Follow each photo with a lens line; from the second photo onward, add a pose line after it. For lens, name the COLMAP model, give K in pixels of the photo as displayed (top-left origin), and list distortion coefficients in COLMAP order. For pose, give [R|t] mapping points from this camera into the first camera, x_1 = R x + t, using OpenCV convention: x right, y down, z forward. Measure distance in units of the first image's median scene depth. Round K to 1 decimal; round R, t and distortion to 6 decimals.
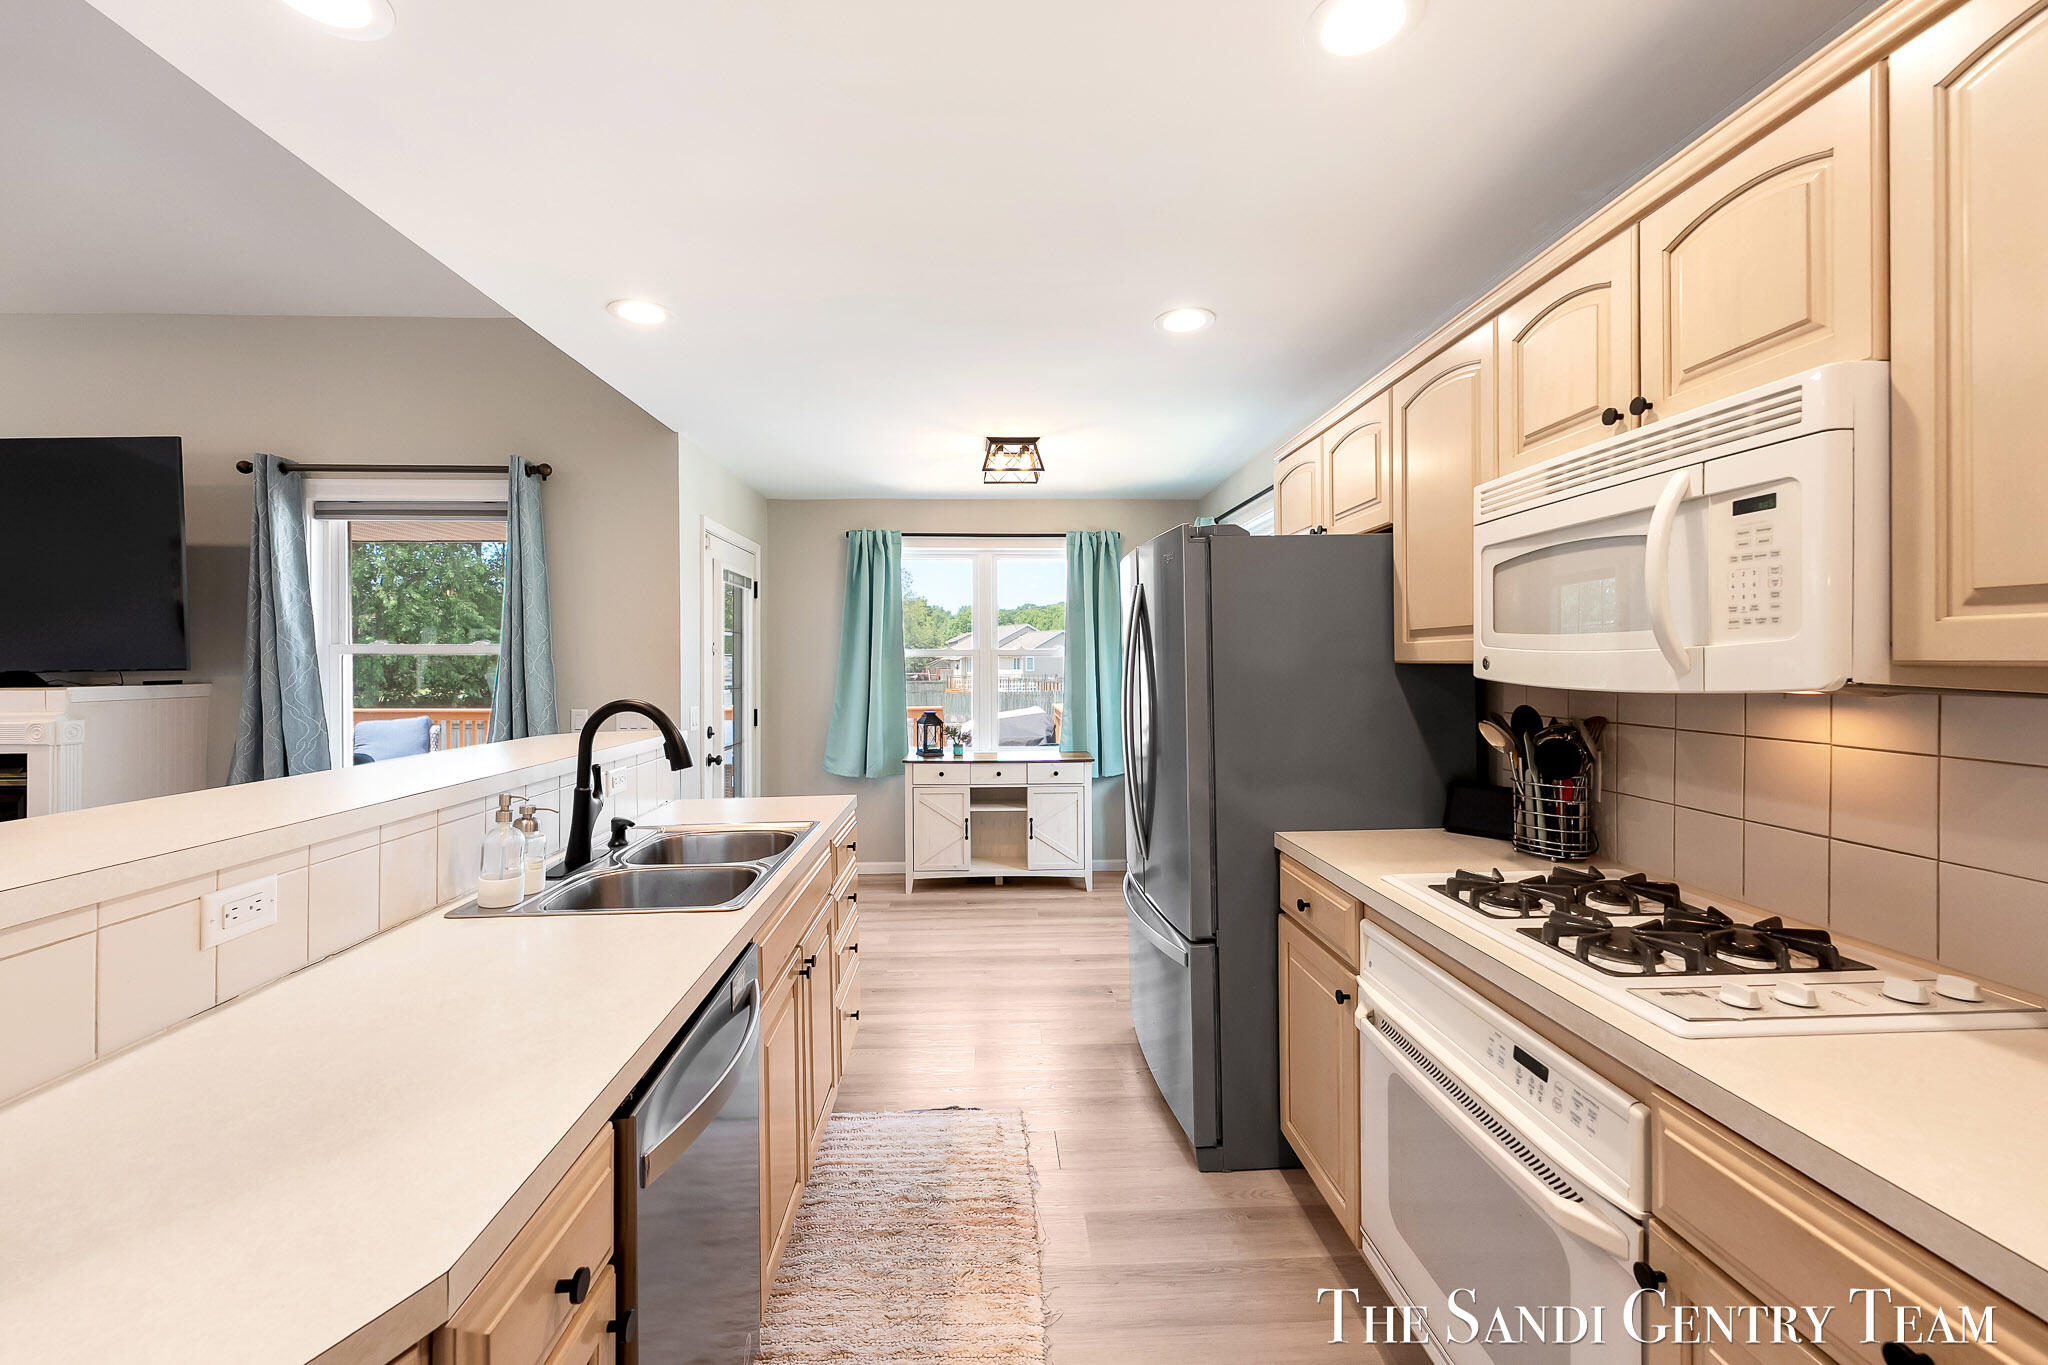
lens RADIAL K [[884.9, 0, 1028.9], [0, 884.9, 664.9], [0, 0, 1]] dist [0.000355, 0.000611]
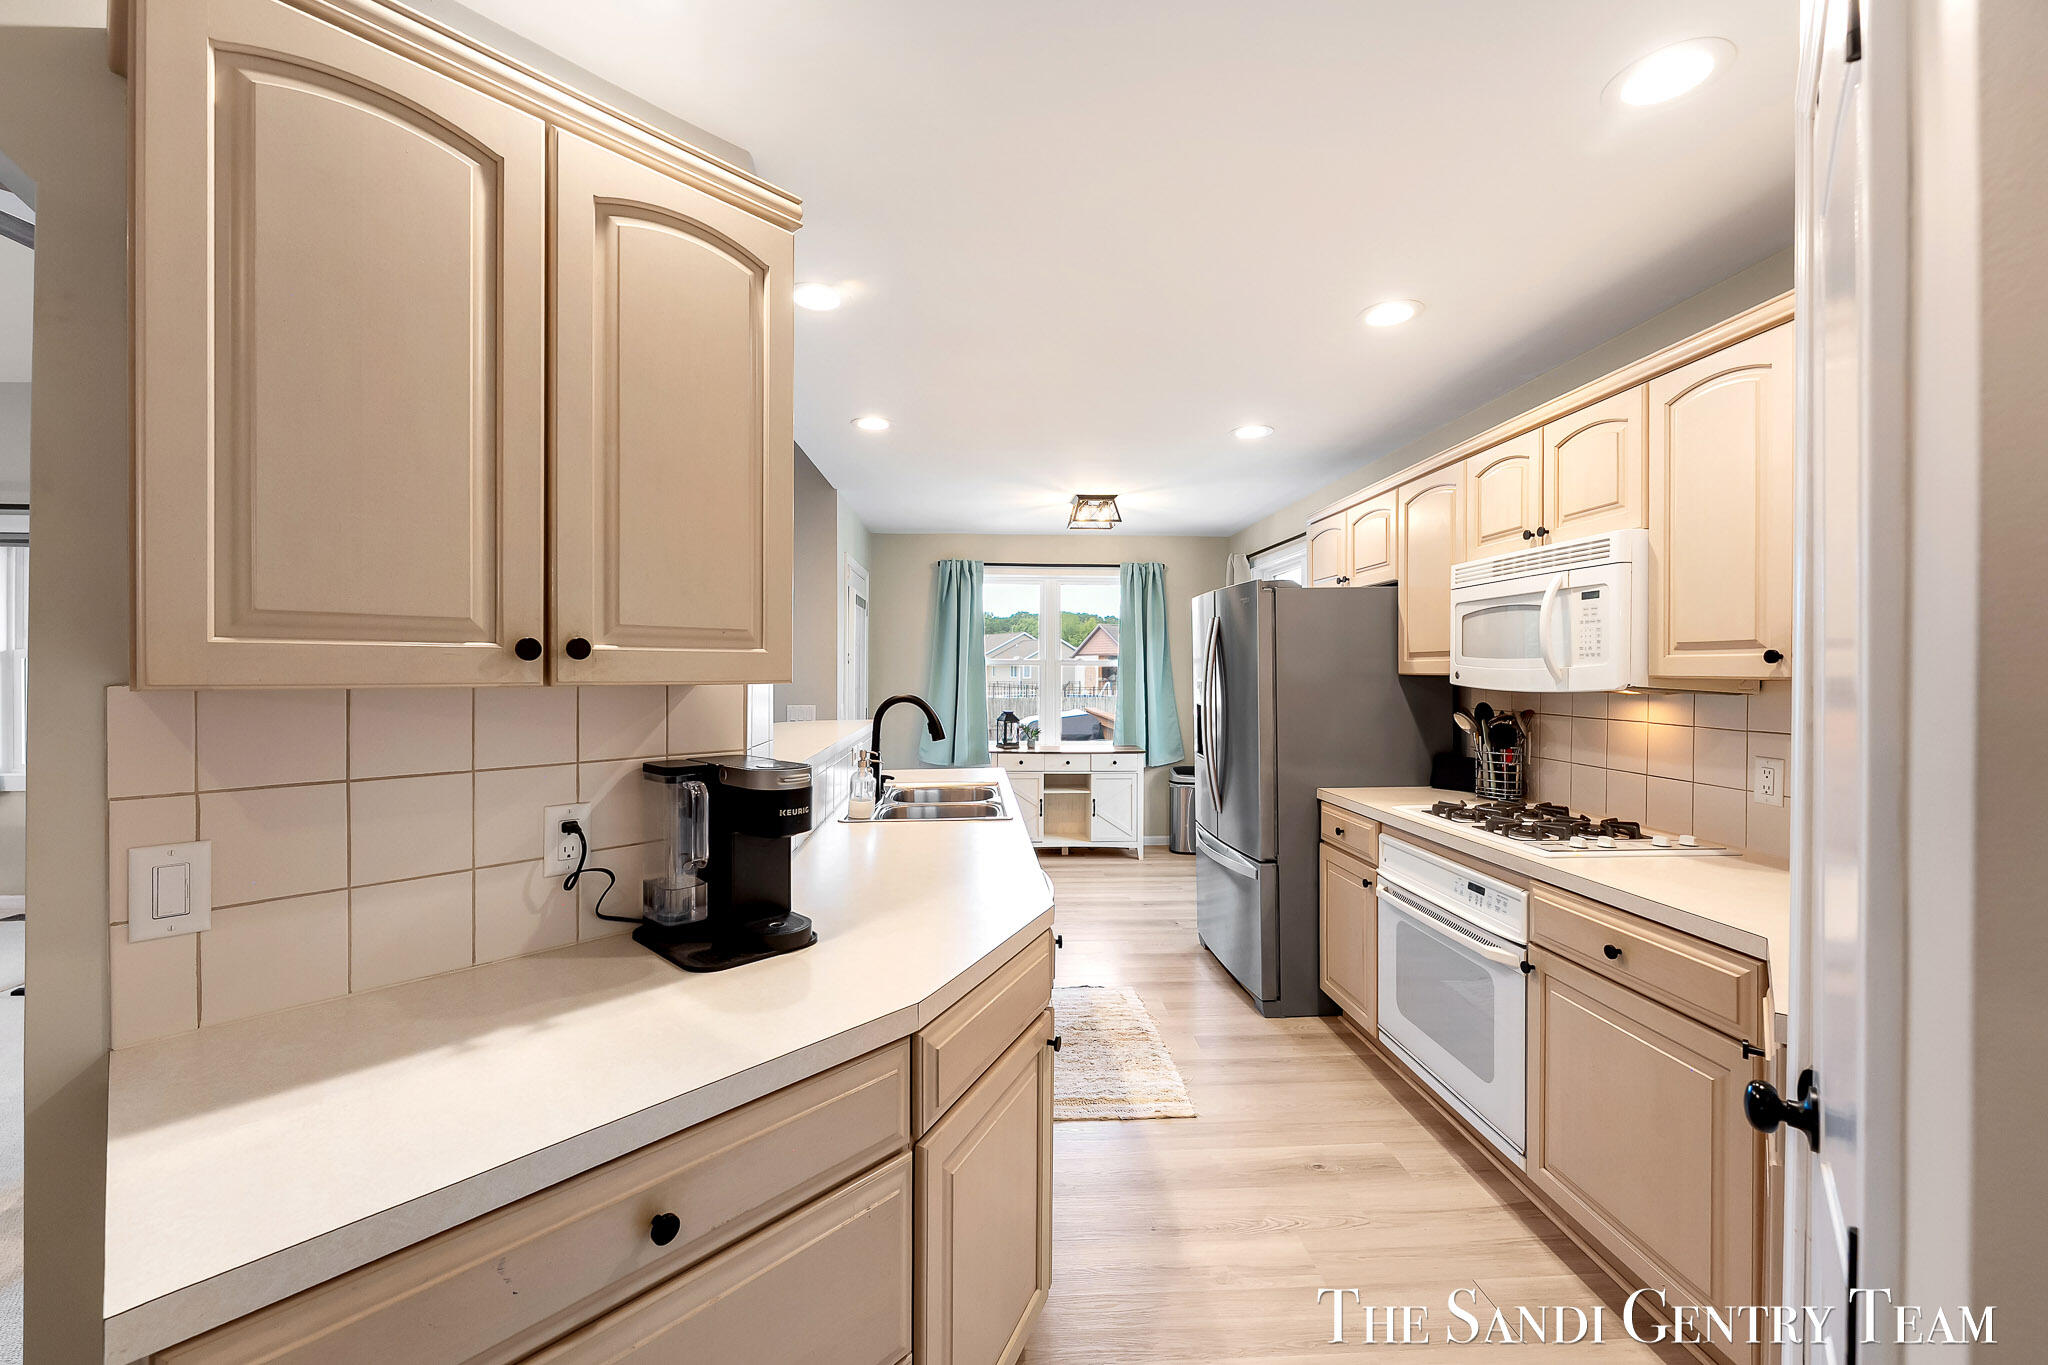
lens RADIAL K [[816.1, 0, 1062.4], [0, 816.1, 671.6], [0, 0, 1]] dist [0.000274, -0.000342]
pose [[0.999855, 0.007915, 0.015071, -0.194649], [-0.007889, 0.999967, -0.001780, -0.000199], [-0.015084, 0.001661, 0.999885, -0.410073]]
